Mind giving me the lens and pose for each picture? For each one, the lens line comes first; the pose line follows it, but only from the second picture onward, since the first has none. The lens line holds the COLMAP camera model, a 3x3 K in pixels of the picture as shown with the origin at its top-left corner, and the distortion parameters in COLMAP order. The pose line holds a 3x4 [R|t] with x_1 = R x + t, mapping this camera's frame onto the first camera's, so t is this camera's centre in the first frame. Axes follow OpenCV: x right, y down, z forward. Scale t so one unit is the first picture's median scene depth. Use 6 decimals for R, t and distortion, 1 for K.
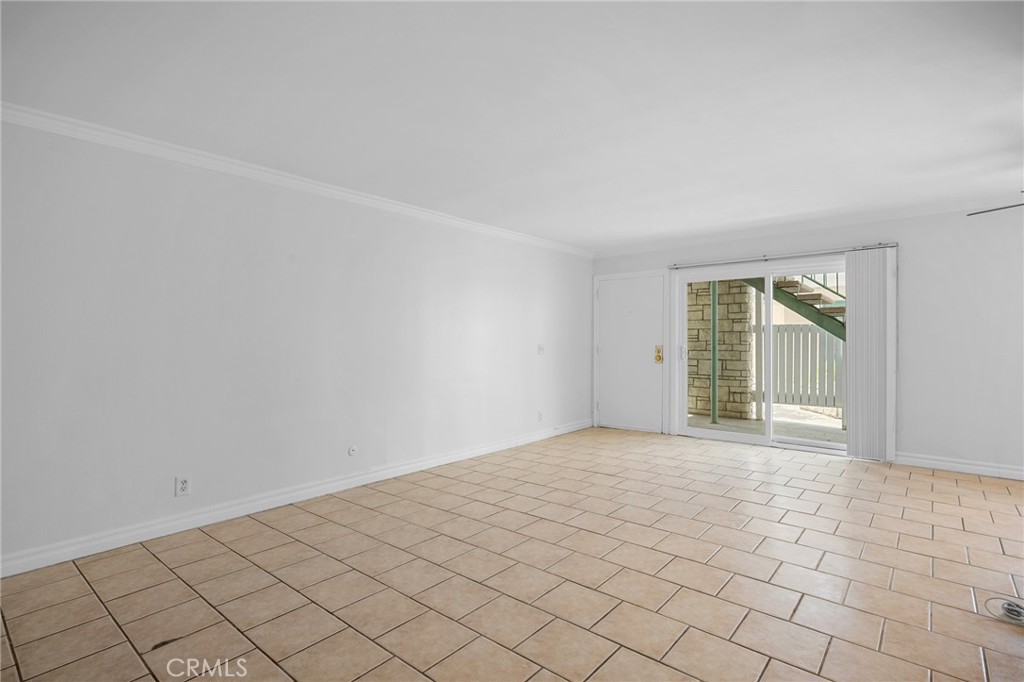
lens RADIAL K [[497.5, 0, 512.0], [0, 497.5, 341.0], [0, 0, 1]] dist [-0.000812, 0.000002]
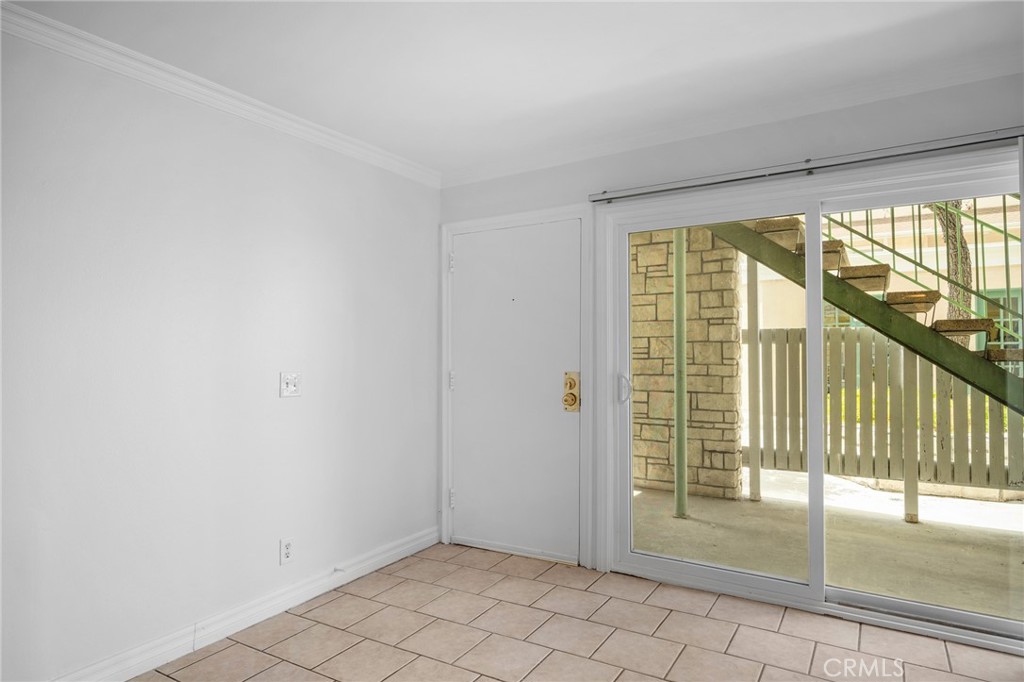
lens RADIAL K [[598.4, 0, 510.2], [0, 598.4, 352.9], [0, 0, 1]] dist [-0.000305, -0.000182]
pose [[0.989345, -0.005602, 0.145481, 0.127858], [0.005918, 0.999981, -0.001744, -0.006114], [-0.145468, 0.002586, 0.989360, 0.373152]]
